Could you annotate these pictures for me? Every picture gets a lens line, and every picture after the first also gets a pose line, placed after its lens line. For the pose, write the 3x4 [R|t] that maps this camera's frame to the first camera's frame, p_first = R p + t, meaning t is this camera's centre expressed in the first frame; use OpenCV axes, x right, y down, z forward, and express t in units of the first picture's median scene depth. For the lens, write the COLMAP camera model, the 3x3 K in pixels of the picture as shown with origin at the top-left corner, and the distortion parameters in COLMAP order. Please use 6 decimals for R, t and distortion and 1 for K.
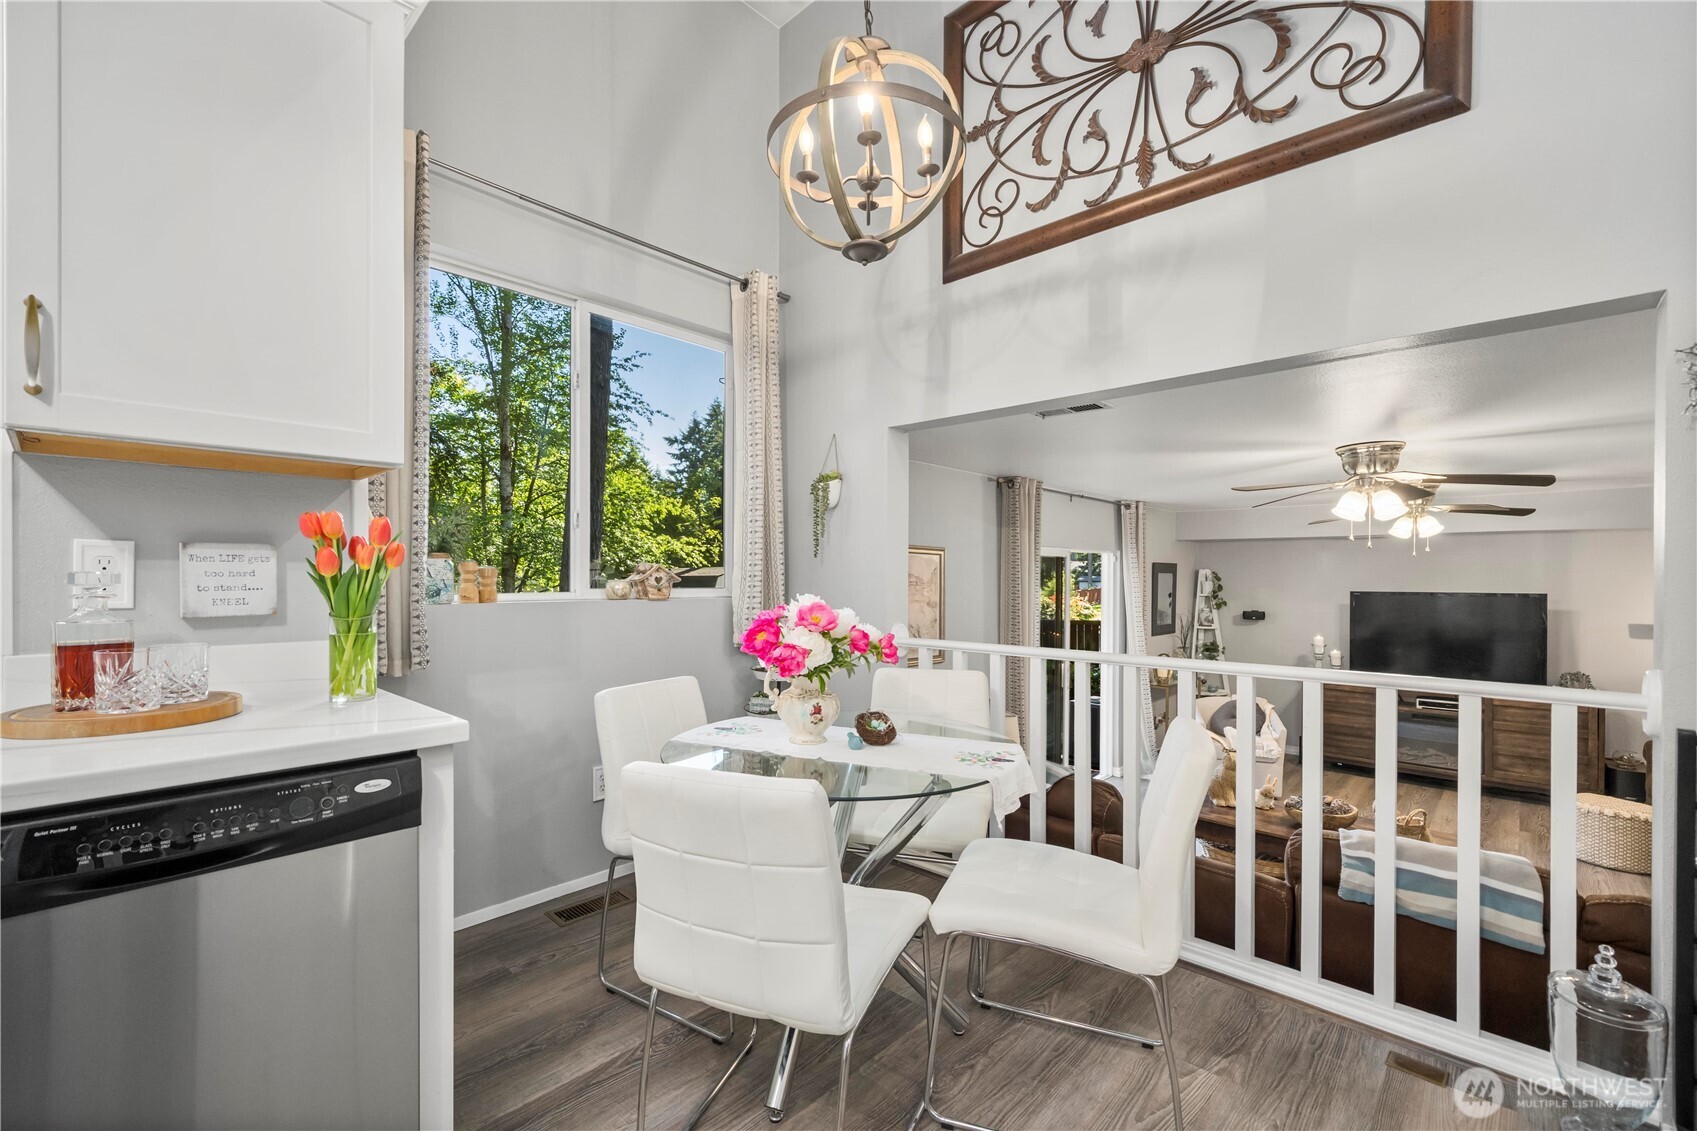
lens RADIAL K [[730.4, 0, 843.7], [0, 730.4, 583.7], [0, 0, 1]] dist [0.001851, 0.000333]
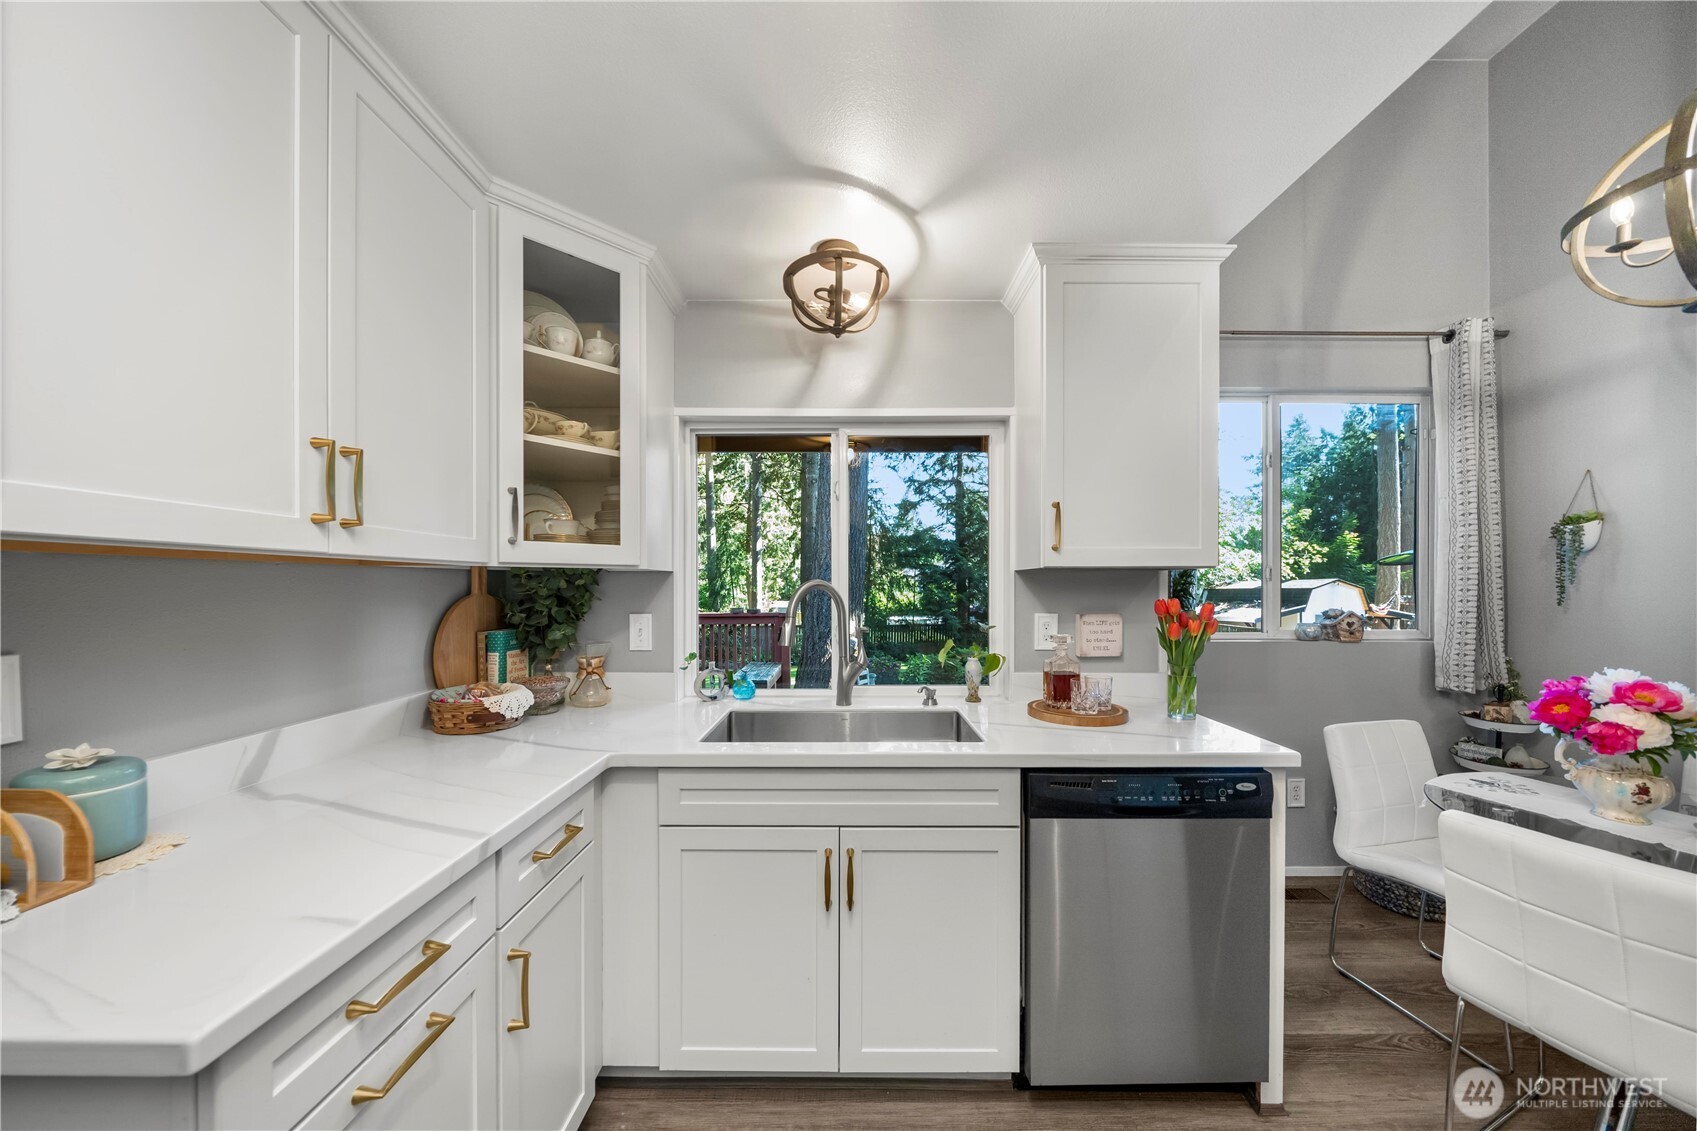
lens RADIAL K [[590.8, 0, 844.3], [0, 590.8, 588.0], [0, 0, 1]] dist [-0.006763, 0.000023]
pose [[0.677824, 0.002001, -0.735221, -0.189144], [-0.005471, 0.999982, -0.002323, -0.090329], [0.735204, 0.005597, 0.677823, -0.313123]]
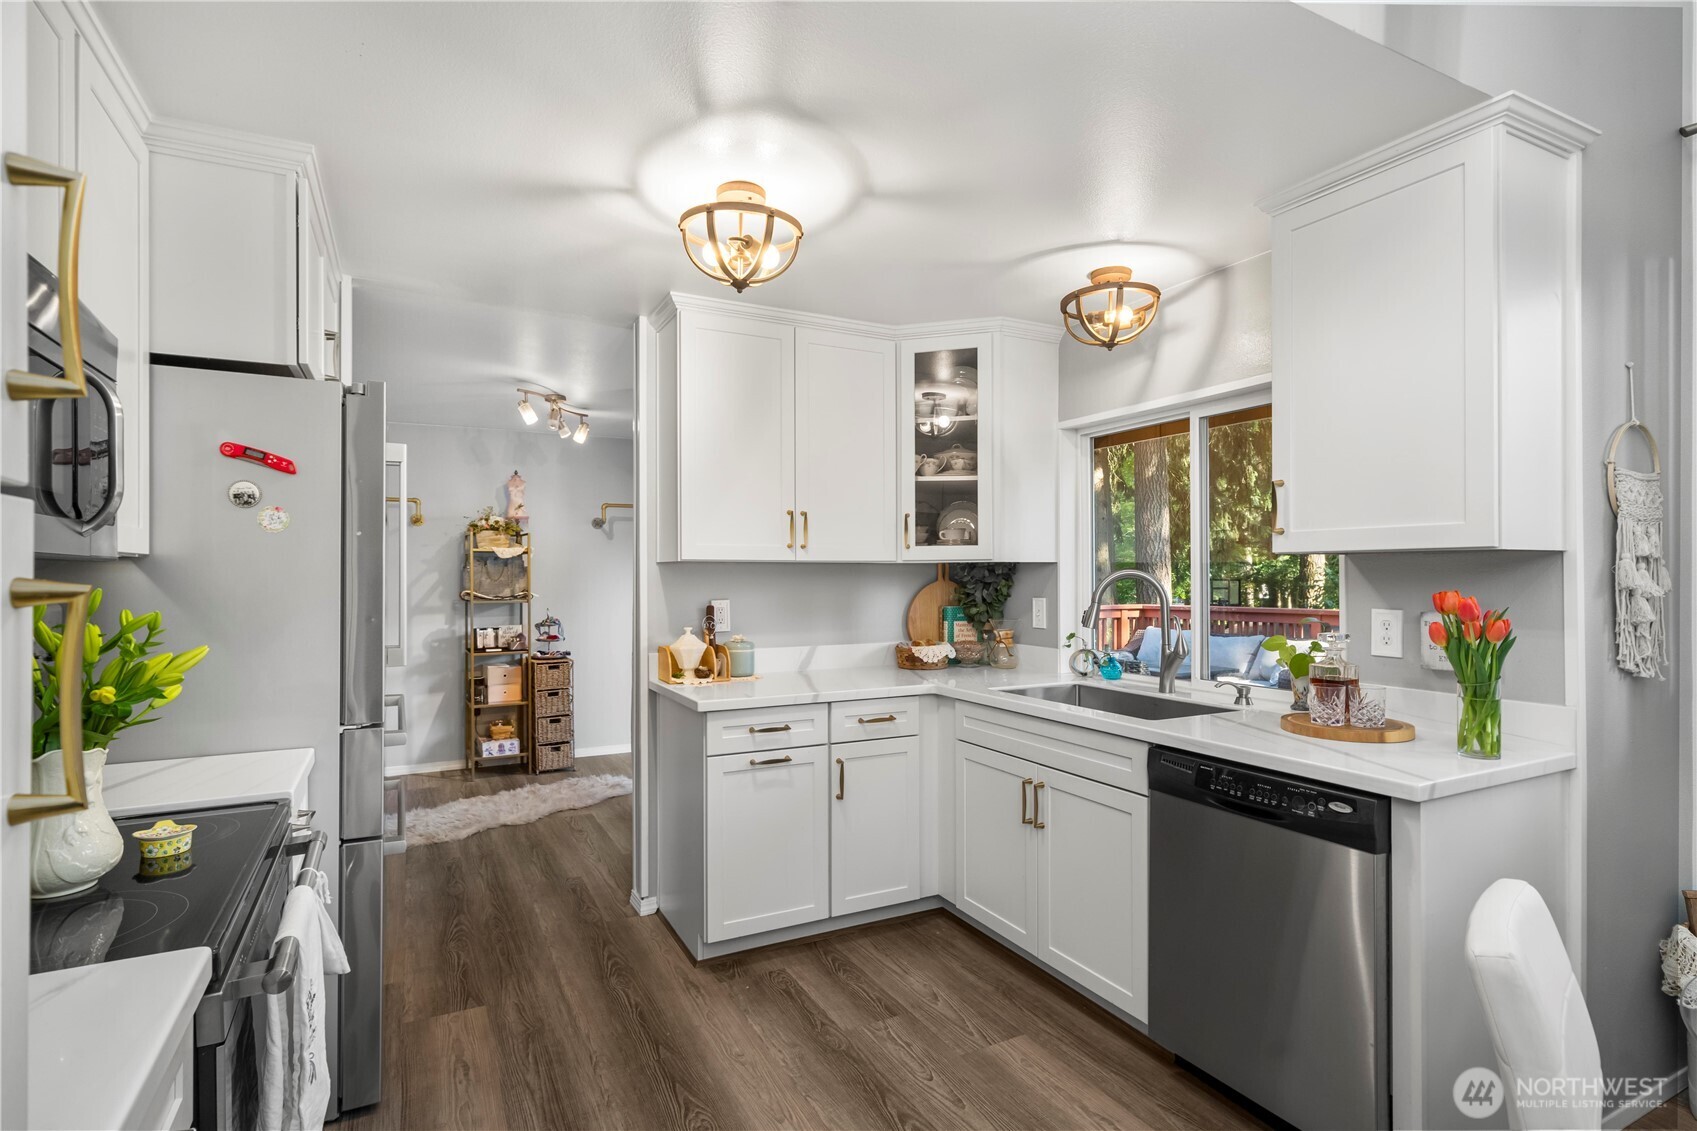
lens RADIAL K [[836.6, 0, 818.7], [0, 836.6, 571.3], [0, 0, 1]] dist [0.005560, 0.000813]
pose [[-0.362471, -0.003635, -0.931988, 0.729735], [-0.006034, 0.999981, -0.001554, -0.096316], [0.931975, 0.005061, -0.362486, 0.416988]]
